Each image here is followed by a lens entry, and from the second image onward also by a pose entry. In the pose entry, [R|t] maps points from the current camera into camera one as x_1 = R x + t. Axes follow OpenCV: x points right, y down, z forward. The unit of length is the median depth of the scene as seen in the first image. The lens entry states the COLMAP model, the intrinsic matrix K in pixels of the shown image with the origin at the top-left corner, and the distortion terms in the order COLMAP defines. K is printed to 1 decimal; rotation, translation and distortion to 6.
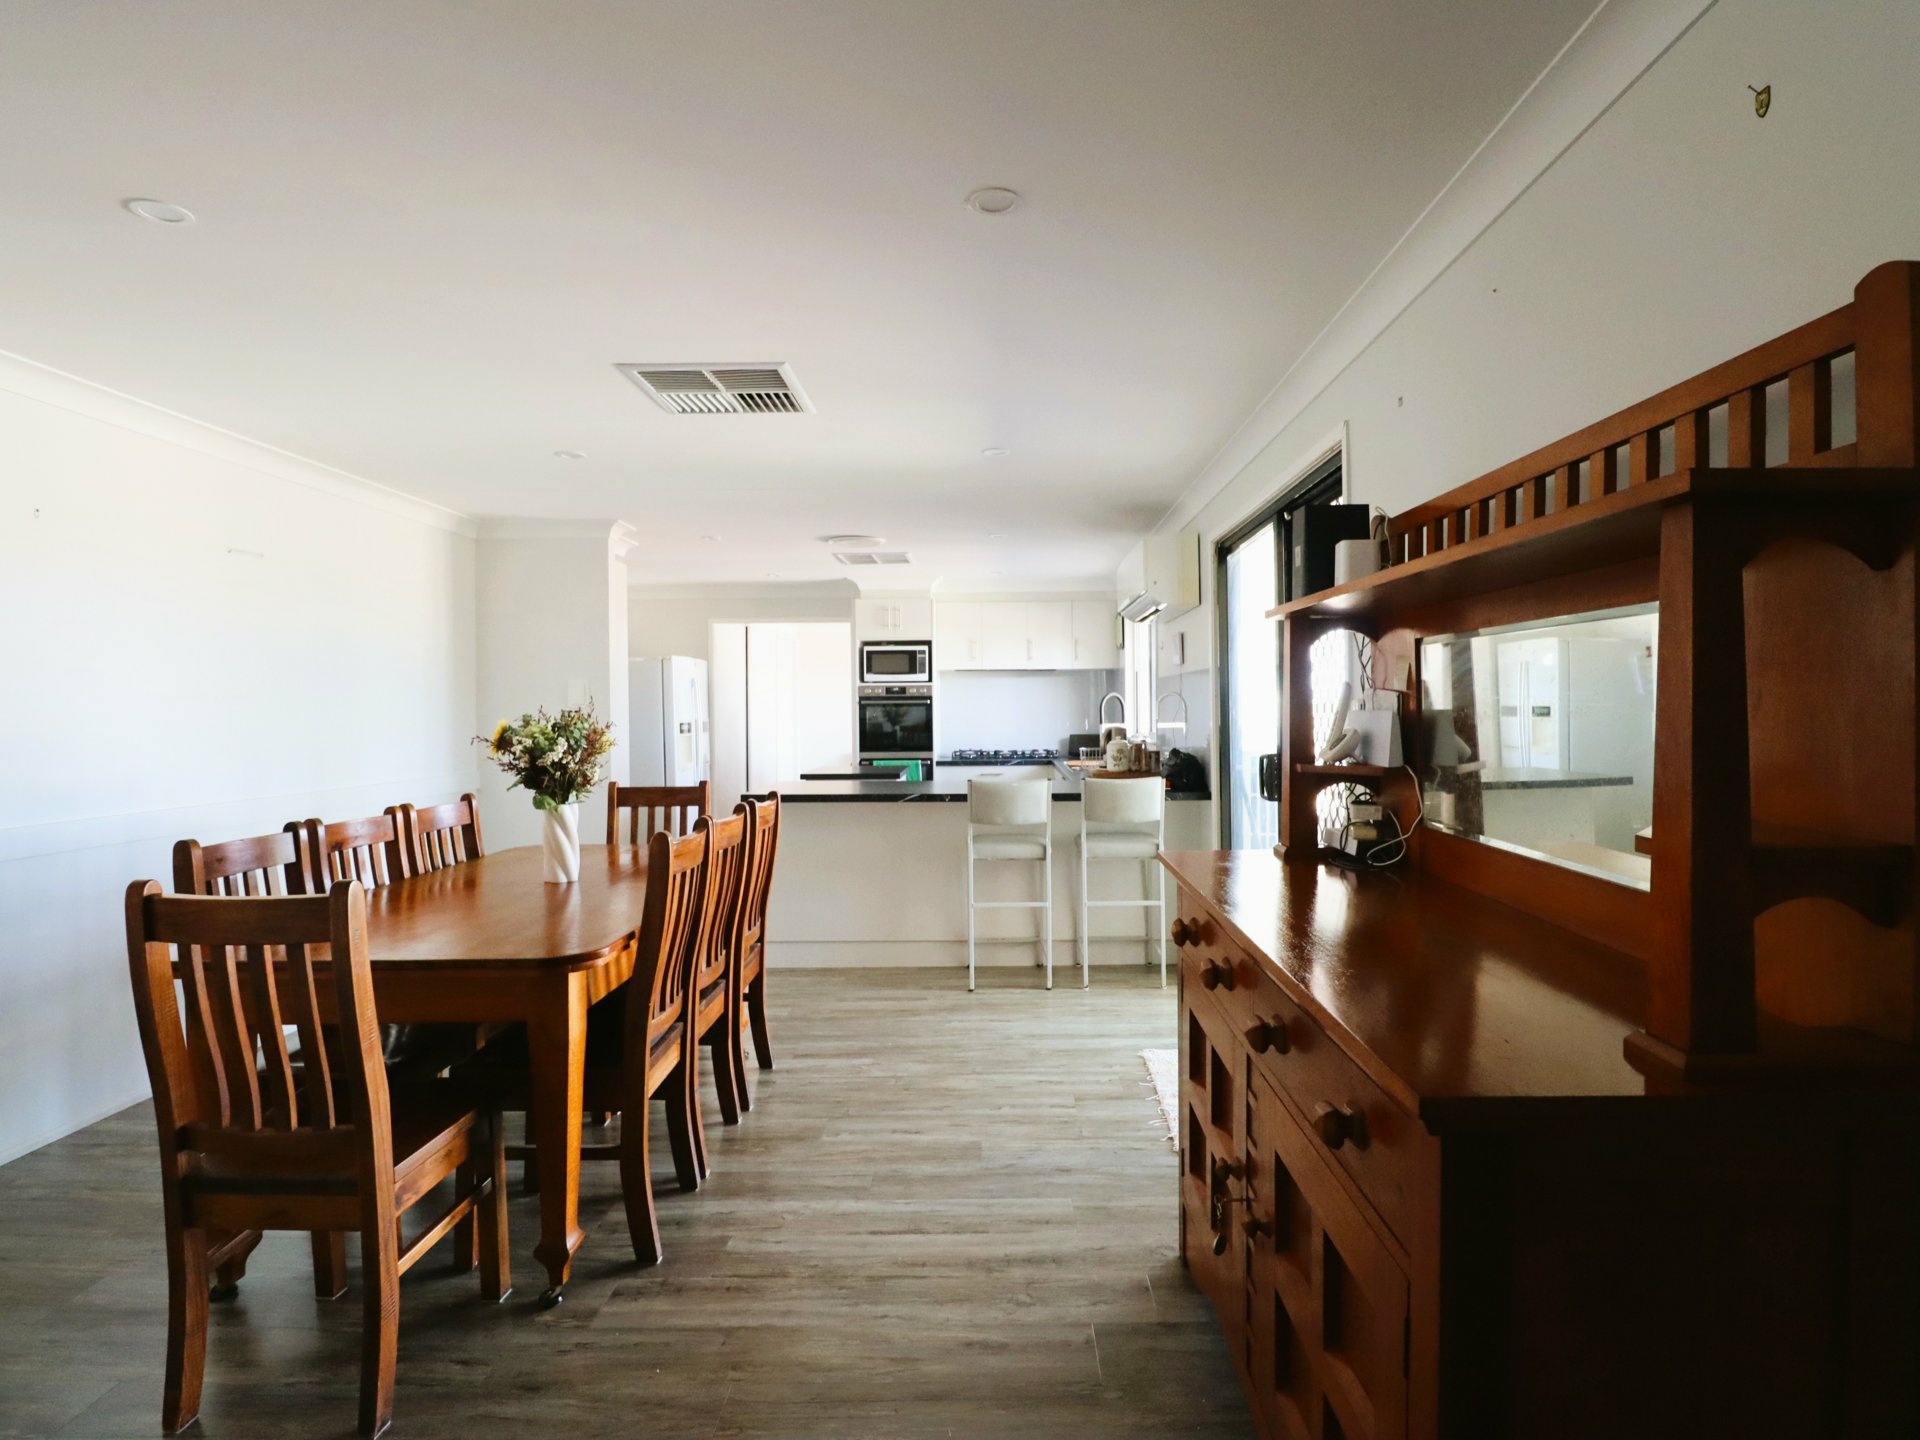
lens RADIAL K [[994.7, 0, 993.6], [0, 994.7, 716.1], [0, 0, 1]] dist [0.000813, -0.012996]
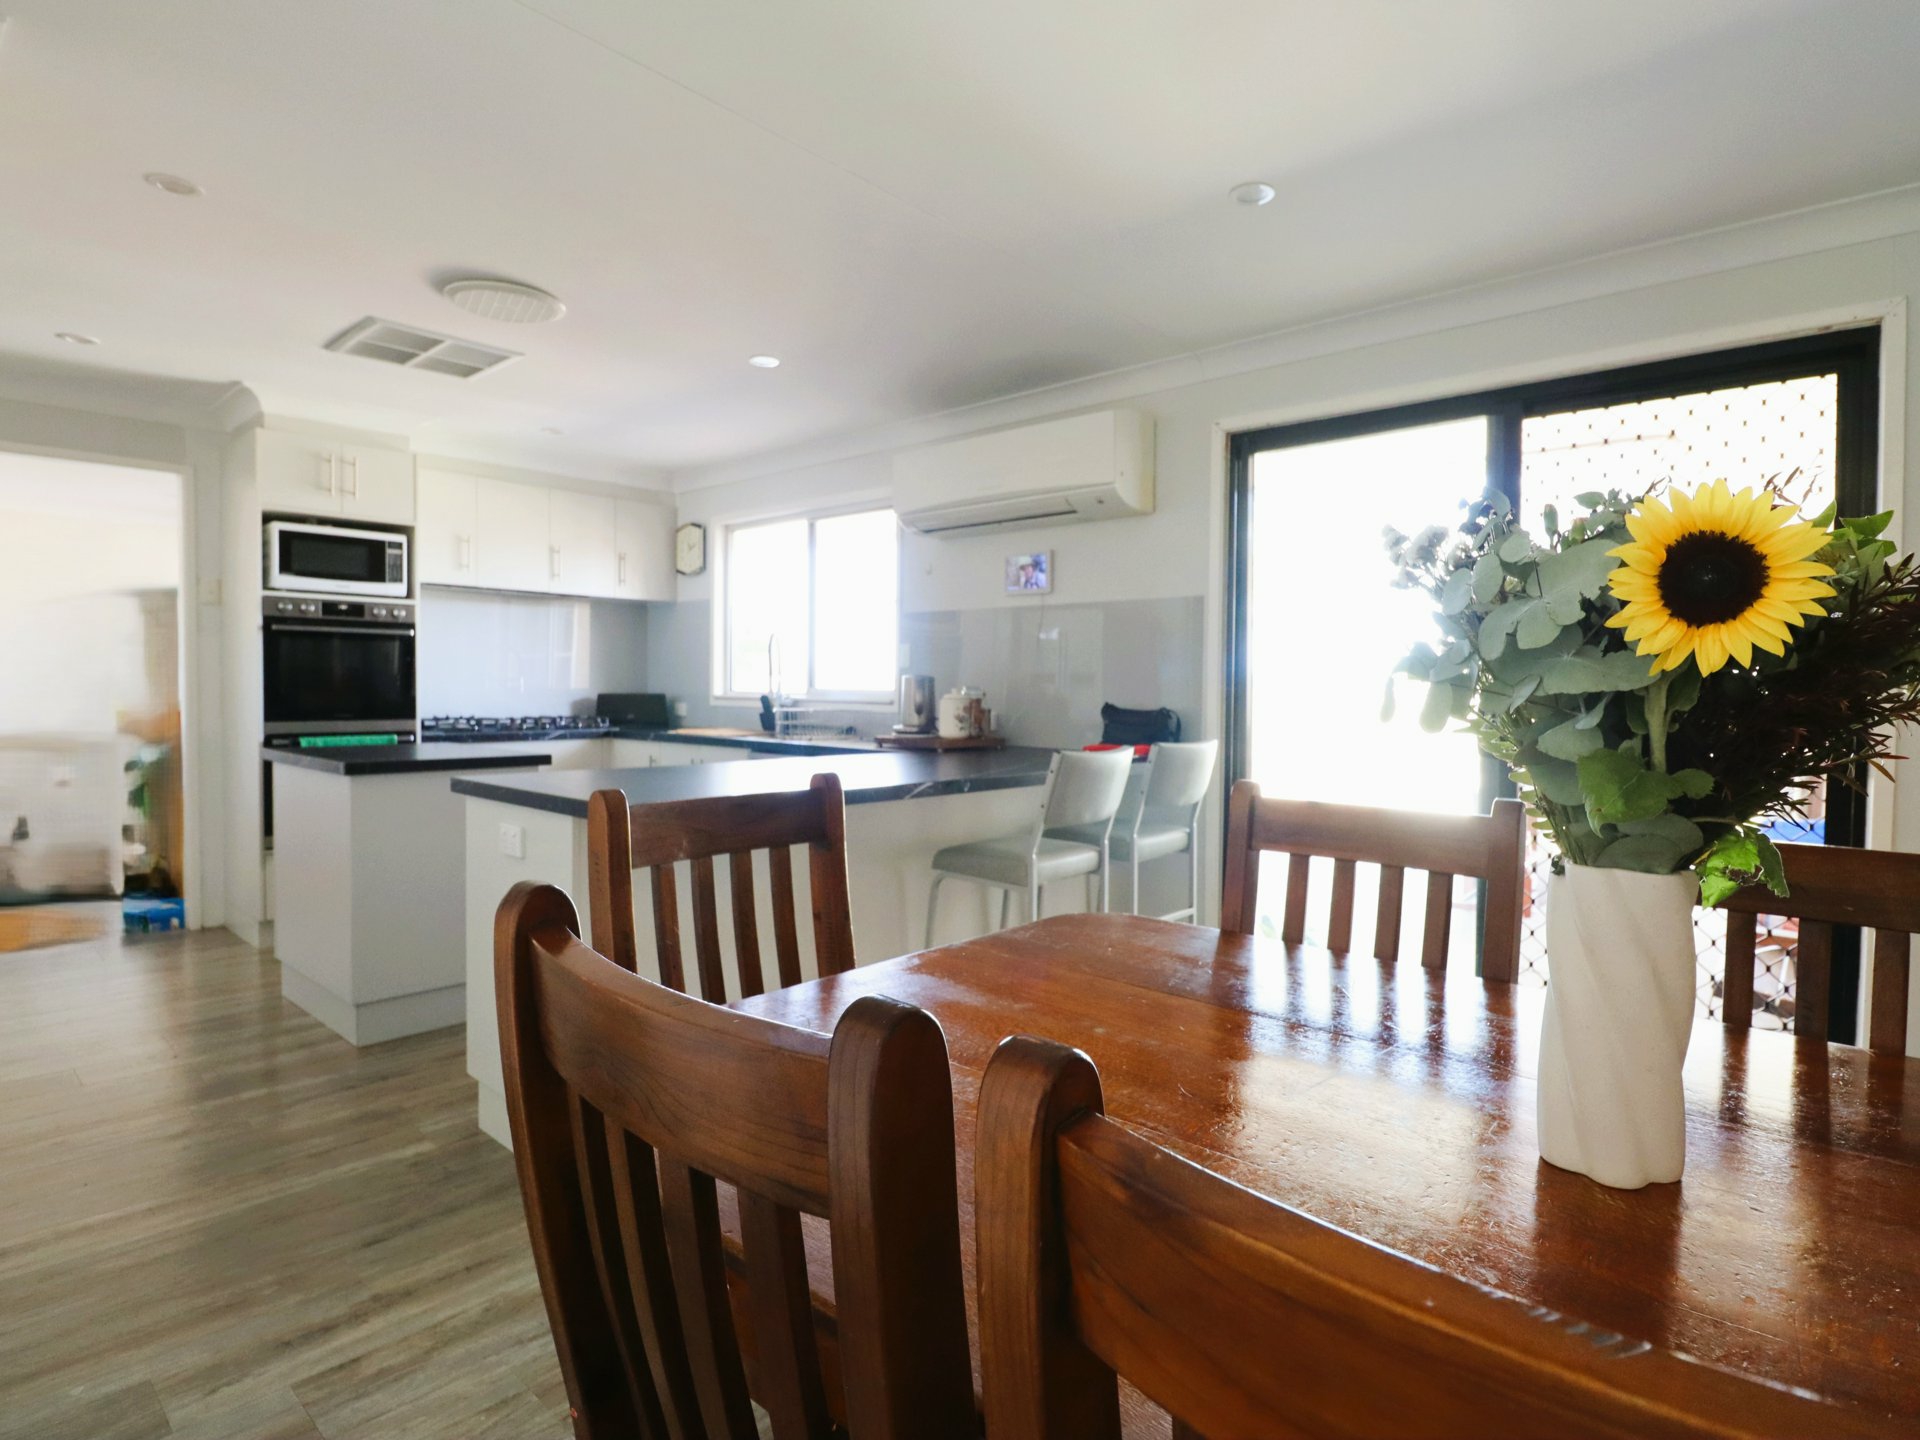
lens RADIAL K [[994.7, 0, 993.6], [0, 994.7, 716.1], [0, 0, 1]] dist [0.000813, -0.012996]
pose [[0.655591, -0.008288, 0.755071, -0.598929], [-0.011456, 0.999716, 0.020920, 0.038355], [-0.755029, -0.022365, 0.655309, 0.787745]]
